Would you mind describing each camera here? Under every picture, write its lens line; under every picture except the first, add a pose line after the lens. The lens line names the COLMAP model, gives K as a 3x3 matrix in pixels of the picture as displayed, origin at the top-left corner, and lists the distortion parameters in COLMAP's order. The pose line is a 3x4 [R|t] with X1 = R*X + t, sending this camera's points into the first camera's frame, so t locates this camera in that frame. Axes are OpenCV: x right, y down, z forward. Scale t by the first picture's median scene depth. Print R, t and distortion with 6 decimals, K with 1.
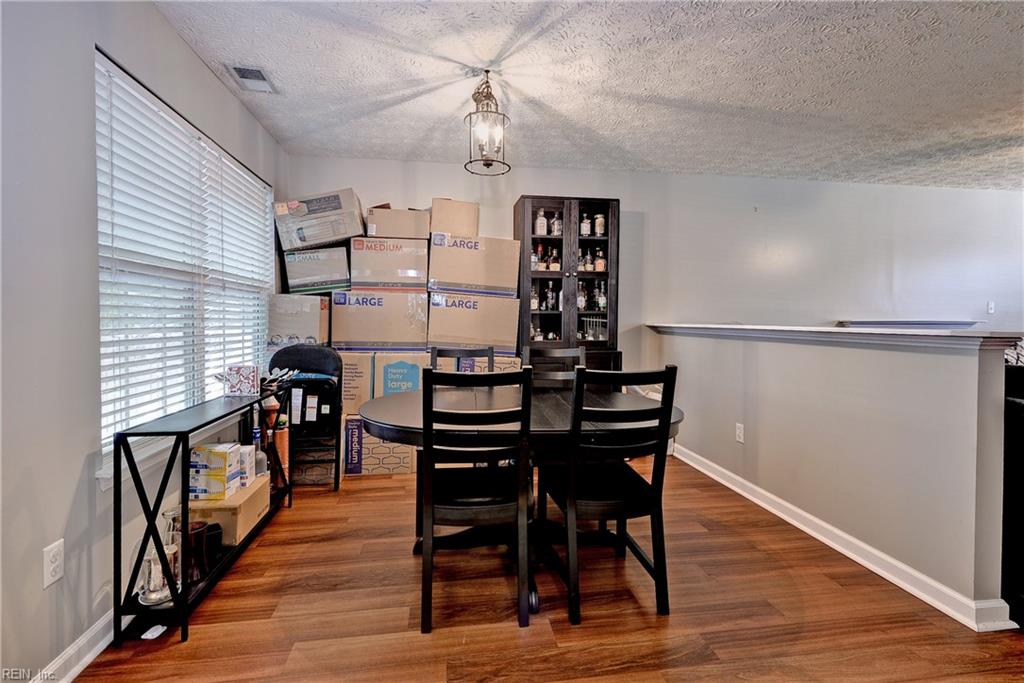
lens RADIAL K [[473.2, 0, 516.6], [0, 473.2, 330.4], [0, 0, 1]] dist [0.023761, -0.000551]
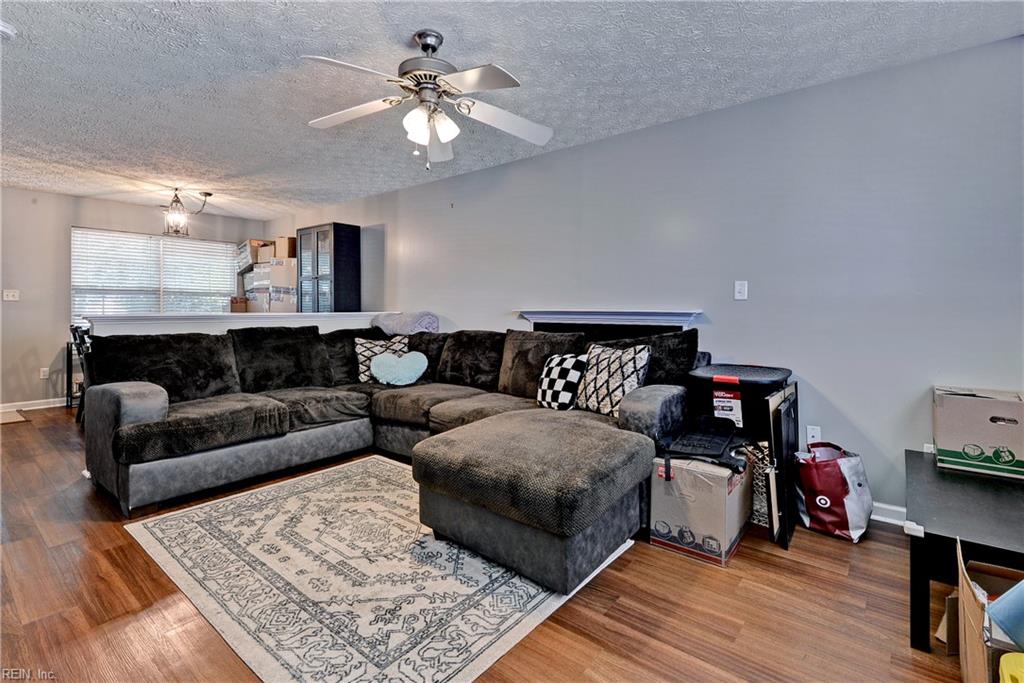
lens RADIAL K [[483.7, 0, 510.8], [0, 483.7, 310.4], [0, 0, 1]] dist [0.040962, -0.024395]
pose [[0.671056, 0.001690, -0.741405, 1.886905], [-0.020031, 0.999674, -0.015852, -0.004267], [0.741136, 0.025489, 0.670871, 0.496871]]
